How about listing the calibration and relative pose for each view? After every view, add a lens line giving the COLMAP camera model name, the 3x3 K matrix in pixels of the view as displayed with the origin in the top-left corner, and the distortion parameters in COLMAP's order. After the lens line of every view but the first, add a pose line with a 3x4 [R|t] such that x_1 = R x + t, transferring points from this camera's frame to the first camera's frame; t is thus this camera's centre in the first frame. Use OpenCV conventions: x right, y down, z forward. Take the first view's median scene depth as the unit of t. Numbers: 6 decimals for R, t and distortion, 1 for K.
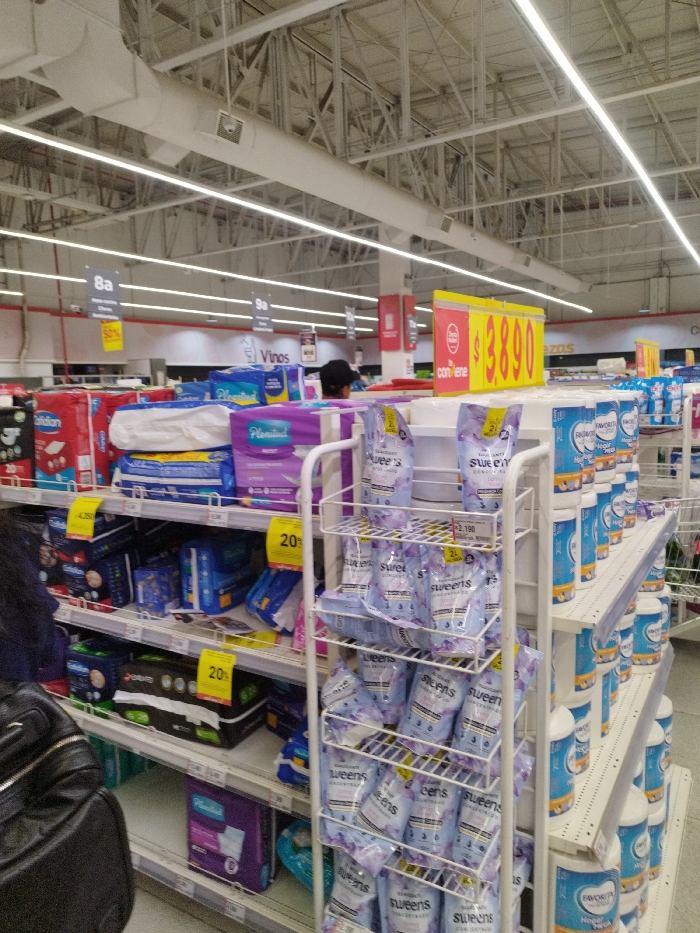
lens RADIAL K [[670.6, 0, 344.8], [0, 670.6, 464.1], [0, 0, 1]] dist [0.033901, -0.031998]
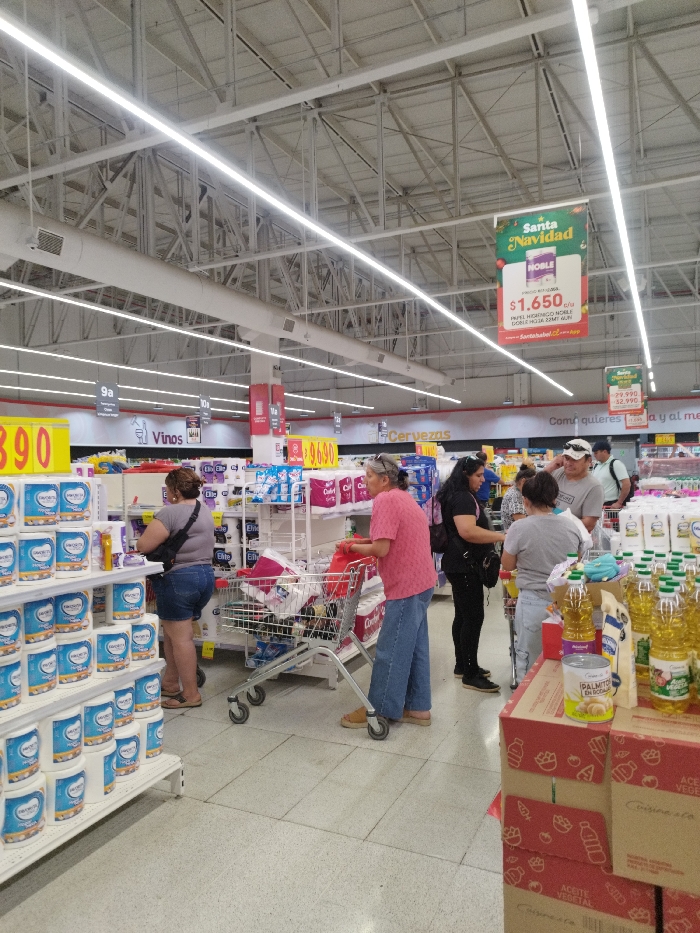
lens RADIAL K [[670.6, 0, 344.8], [0, 670.6, 464.1], [0, 0, 1]] dist [0.033901, -0.031998]
pose [[0.994281, 0.010567, 0.106274, 0.121461], [0.002291, 0.992753, -0.120147, 0.005974], [-0.106773, 0.119703, 0.987051, -0.075874]]
